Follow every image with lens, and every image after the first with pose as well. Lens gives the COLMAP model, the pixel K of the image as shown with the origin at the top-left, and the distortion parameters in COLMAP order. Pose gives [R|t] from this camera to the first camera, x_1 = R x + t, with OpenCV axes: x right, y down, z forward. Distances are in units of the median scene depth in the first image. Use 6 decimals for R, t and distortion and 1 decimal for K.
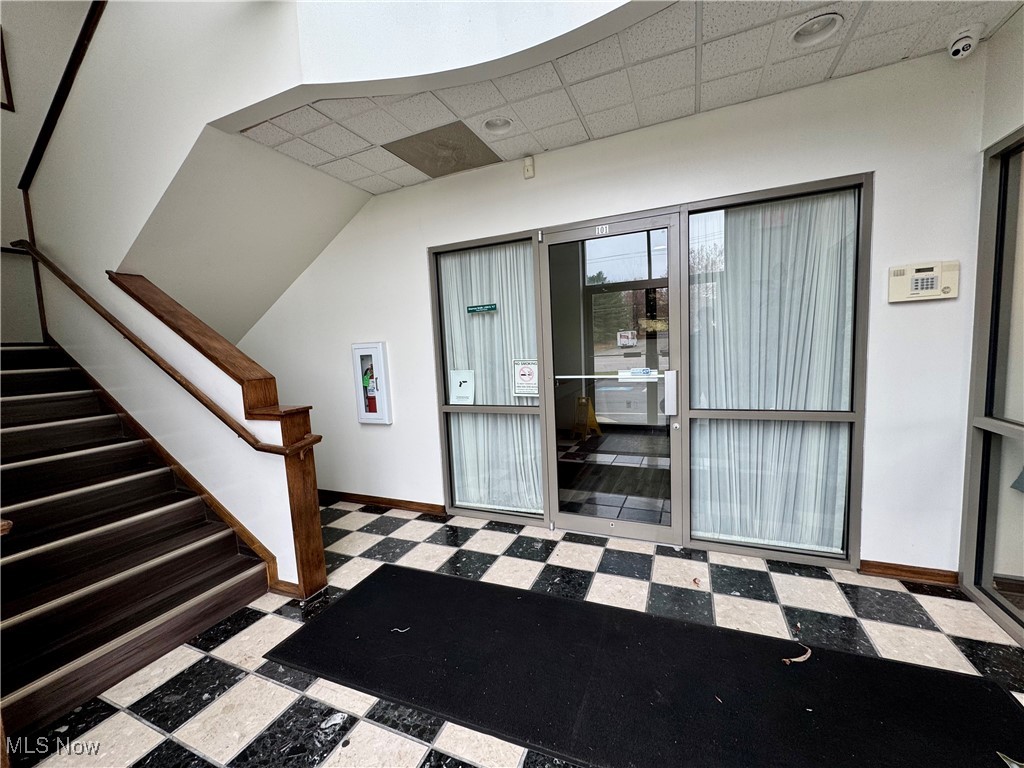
lens RADIAL K [[410.1, 0, 512.0], [0, 410.1, 384.0], [0, 0, 1]] dist [0.058834, -0.000003]
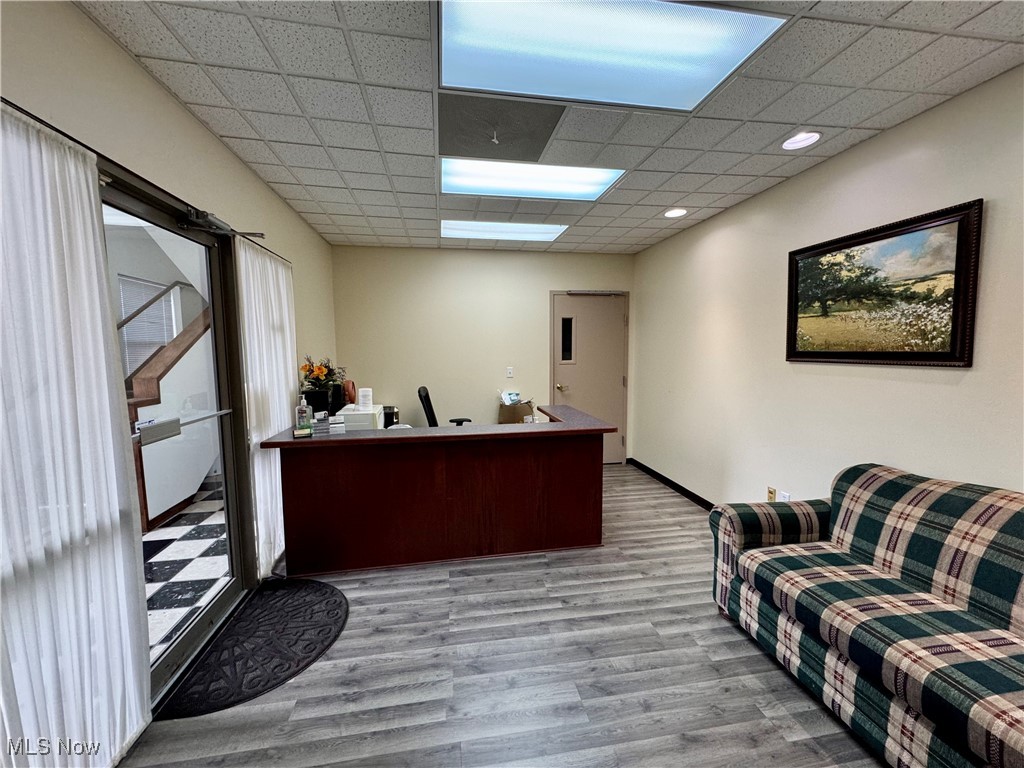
lens RADIAL K [[406.4, 0, 514.3], [0, 406.4, 386.9], [0, 0, 1]] dist [-0.001833, -0.000360]
pose [[0.553130, 0.121178, -0.824235, 1.109026], [-0.093727, 0.992135, 0.082964, -0.196292], [0.827806, 0.031363, 0.560137, 1.065267]]
